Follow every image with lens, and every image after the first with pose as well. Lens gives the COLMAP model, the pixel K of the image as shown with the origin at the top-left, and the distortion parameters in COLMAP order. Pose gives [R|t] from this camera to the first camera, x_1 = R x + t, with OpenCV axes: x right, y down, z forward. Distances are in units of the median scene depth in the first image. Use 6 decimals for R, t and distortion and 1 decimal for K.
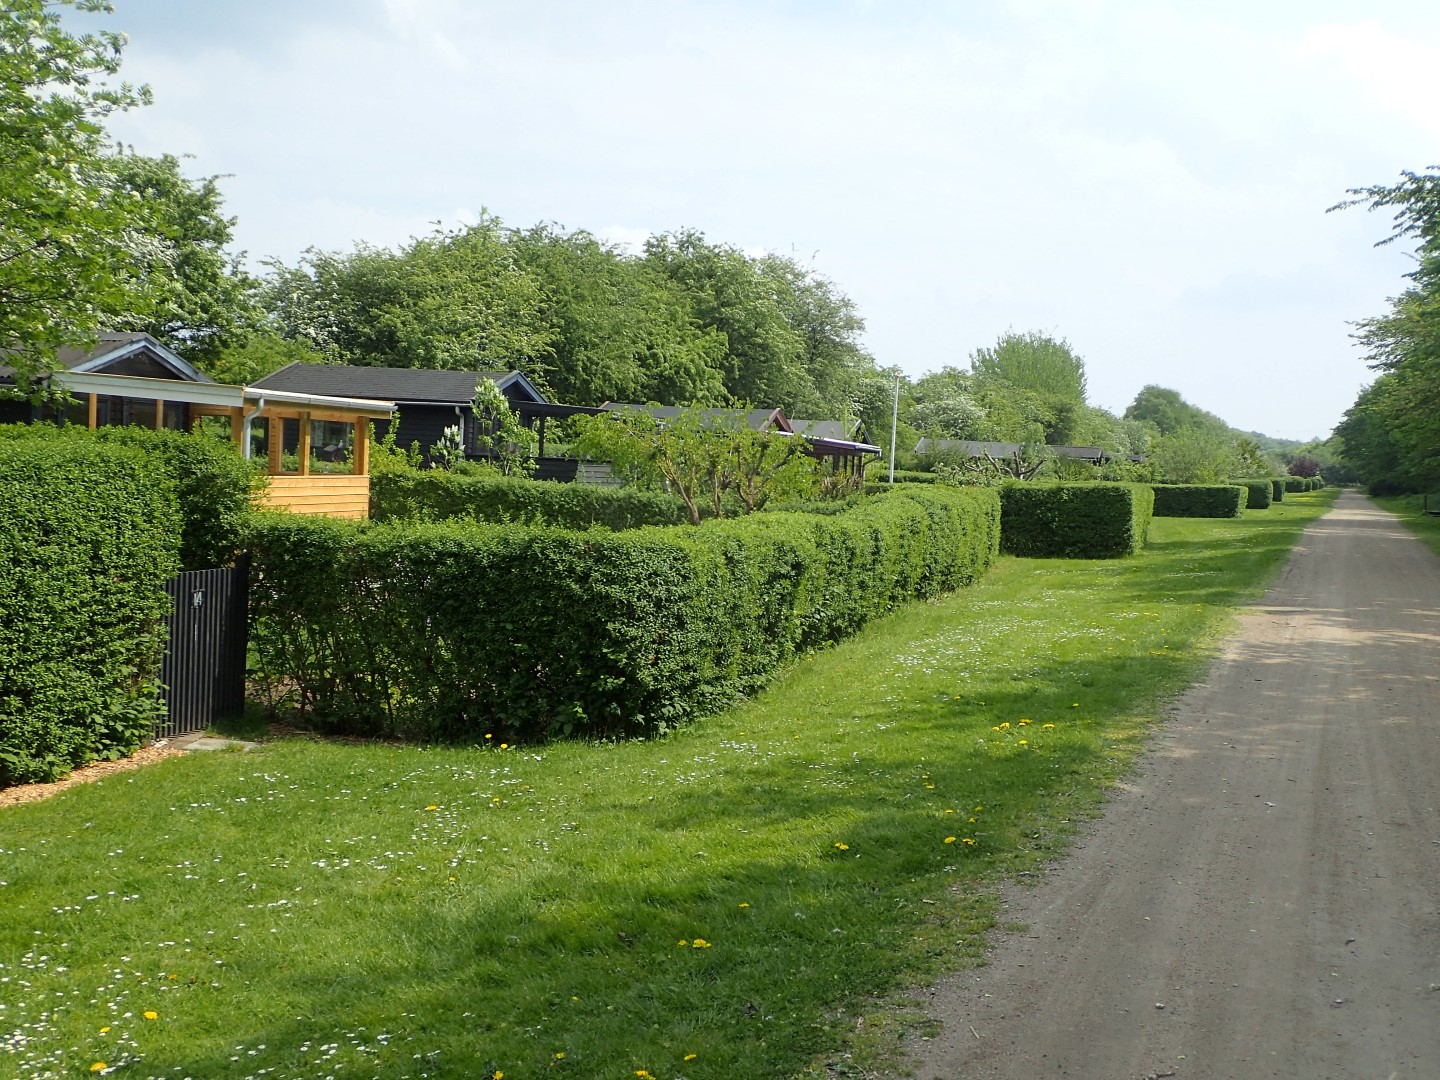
lens RADIAL K [[1506.8, 0, 720.0], [0, 1506.8, 540.0], [0, 0, 1]] dist [0.019545, -0.030090]
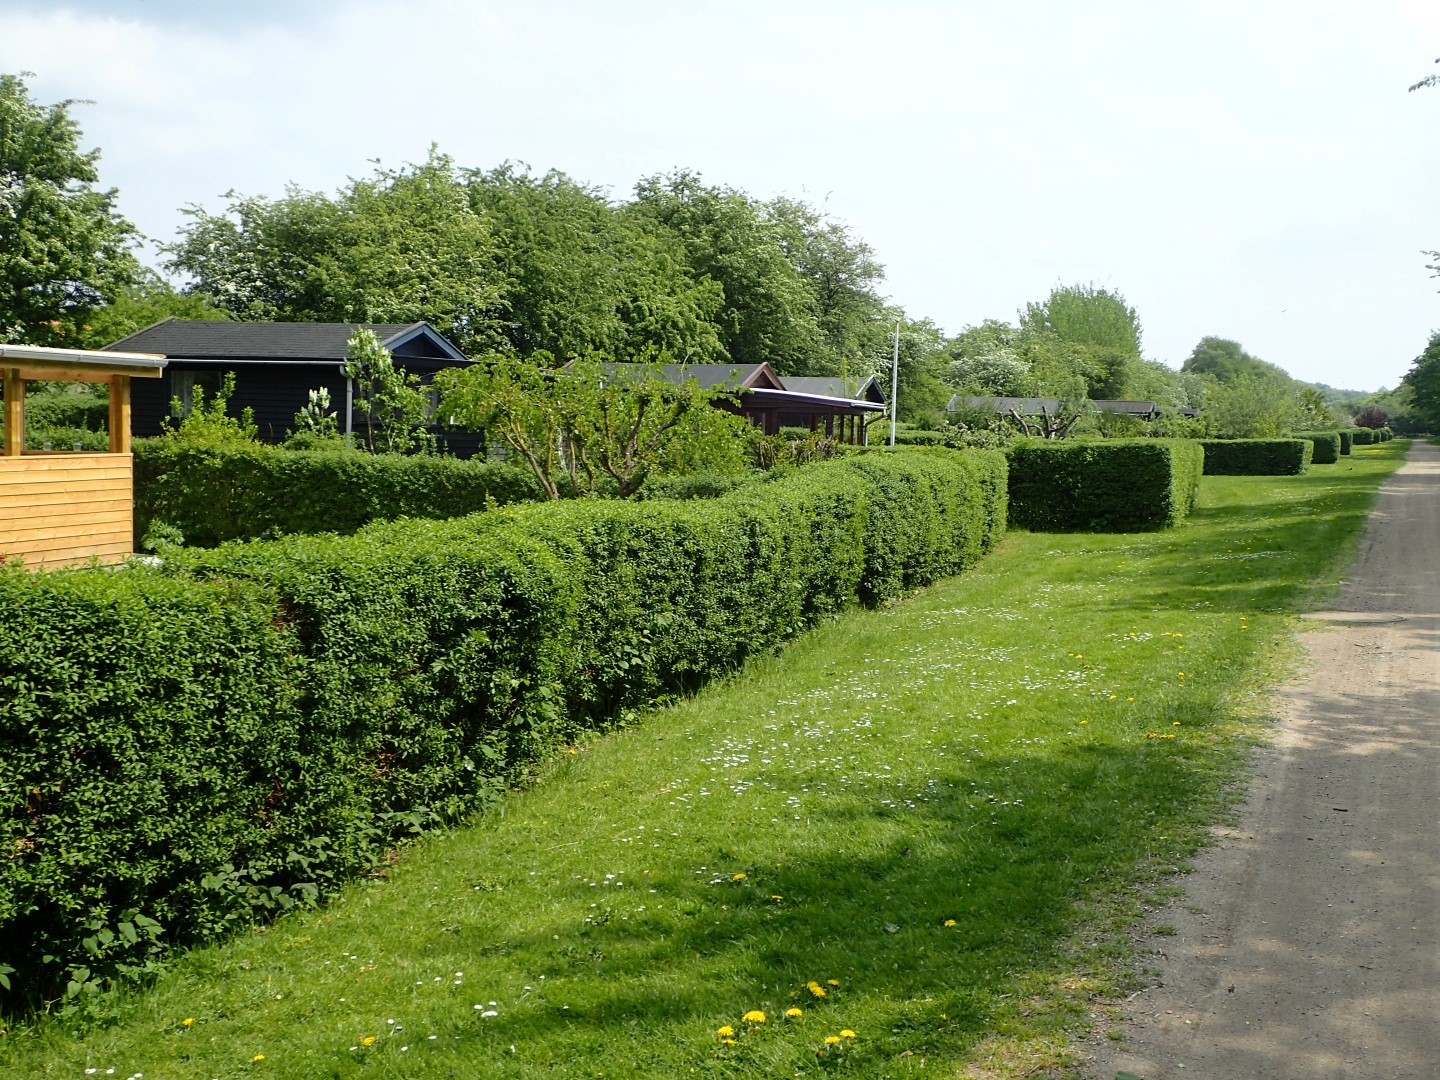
lens RADIAL K [[1506.8, 0, 720.0], [0, 1506.8, 540.0], [0, 0, 1]] dist [0.019545, -0.030090]
pose [[0.999062, -0.020173, -0.038308, 0.038505], [0.021042, 0.999527, 0.022429, -0.004391], [0.037837, -0.023214, 0.999014, 0.111073]]
